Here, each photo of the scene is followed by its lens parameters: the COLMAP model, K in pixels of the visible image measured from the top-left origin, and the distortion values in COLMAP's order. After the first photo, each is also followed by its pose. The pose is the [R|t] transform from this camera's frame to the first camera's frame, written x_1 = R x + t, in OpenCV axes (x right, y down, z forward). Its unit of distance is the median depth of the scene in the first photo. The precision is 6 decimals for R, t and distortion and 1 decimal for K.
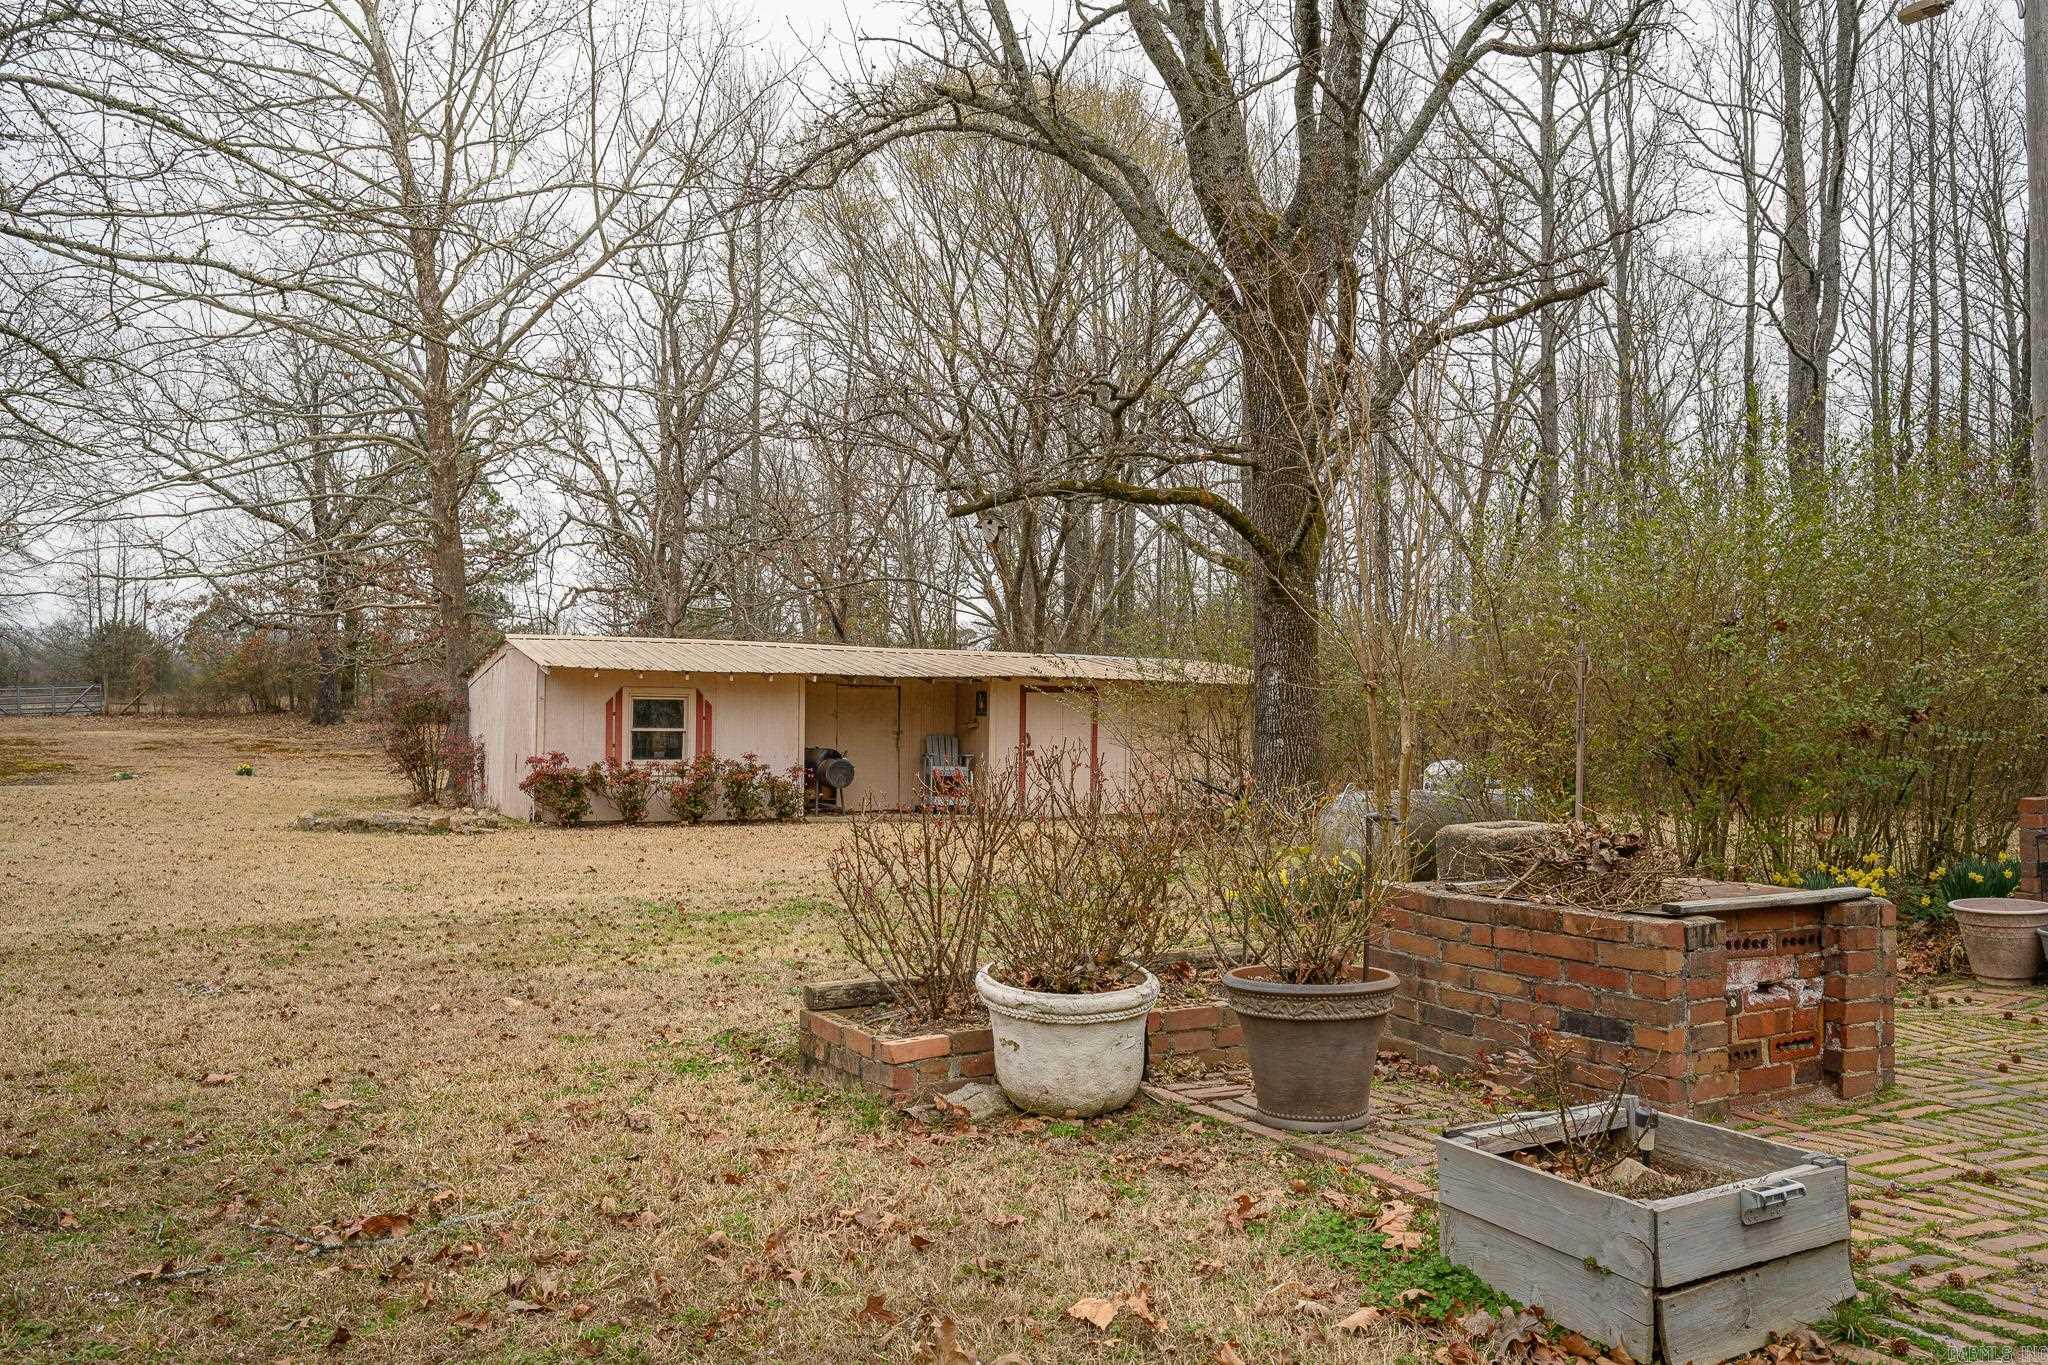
lens RADIAL K [[1510.0, 0, 1013.9], [0, 1510.0, 685.4], [0, 0, 1]] dist [-0.004848, -0.006391]
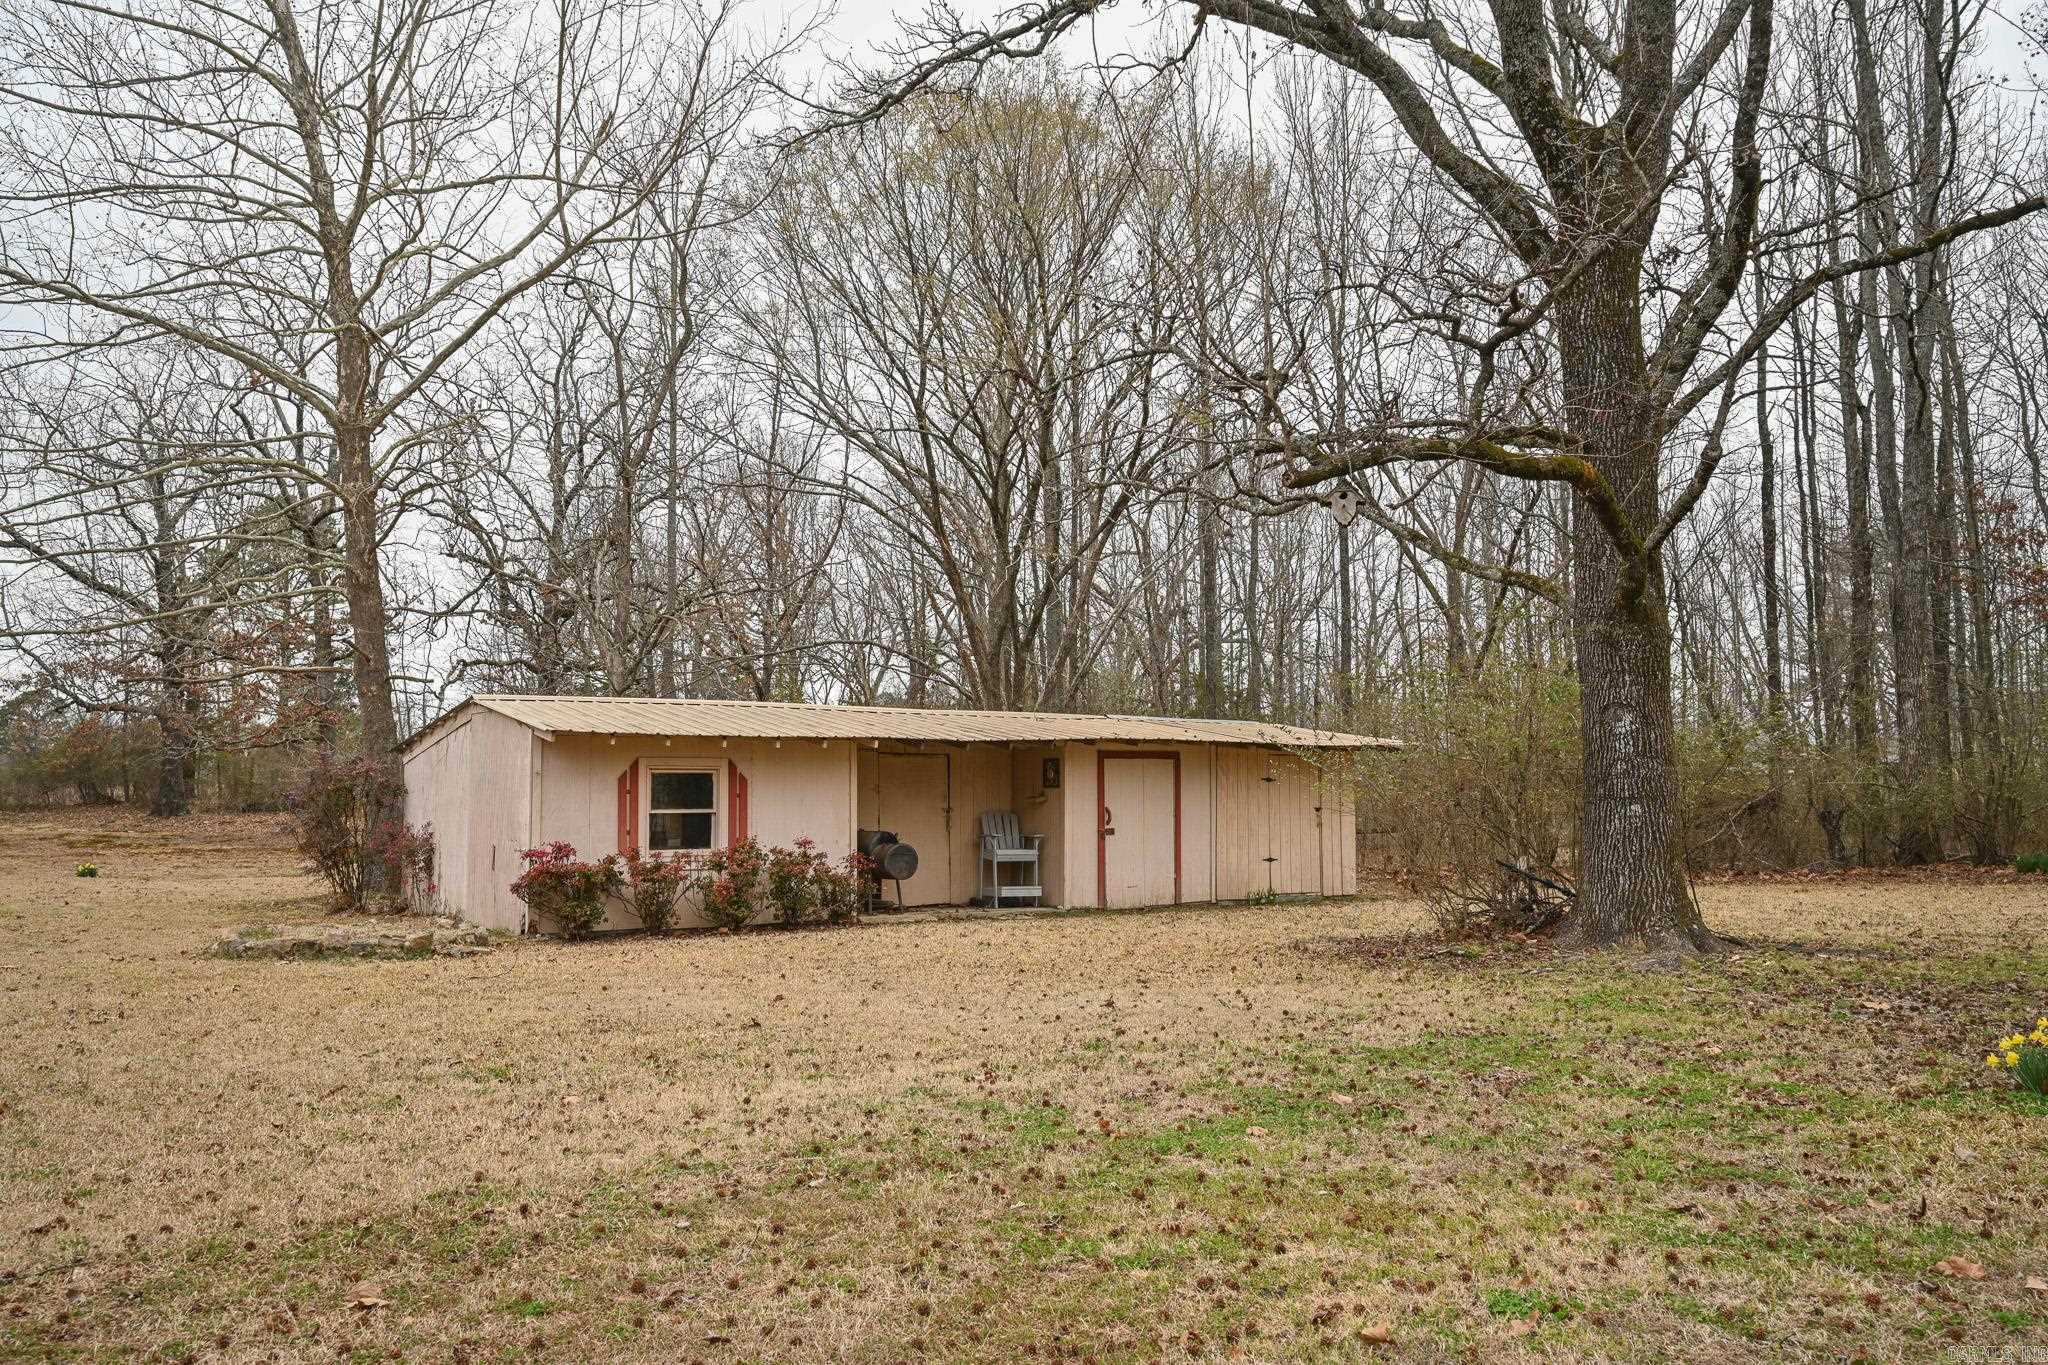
lens RADIAL K [[1510.0, 0, 1035.1], [0, 1510.0, 683.7], [0, 0, 1]] dist [-0.004848, -0.006391]
pose [[0.994596, -0.011275, 0.103210, -0.125892], [0.016617, 0.998558, -0.051038, 0.005765], [-0.102486, 0.052477, 0.993349, 0.184647]]
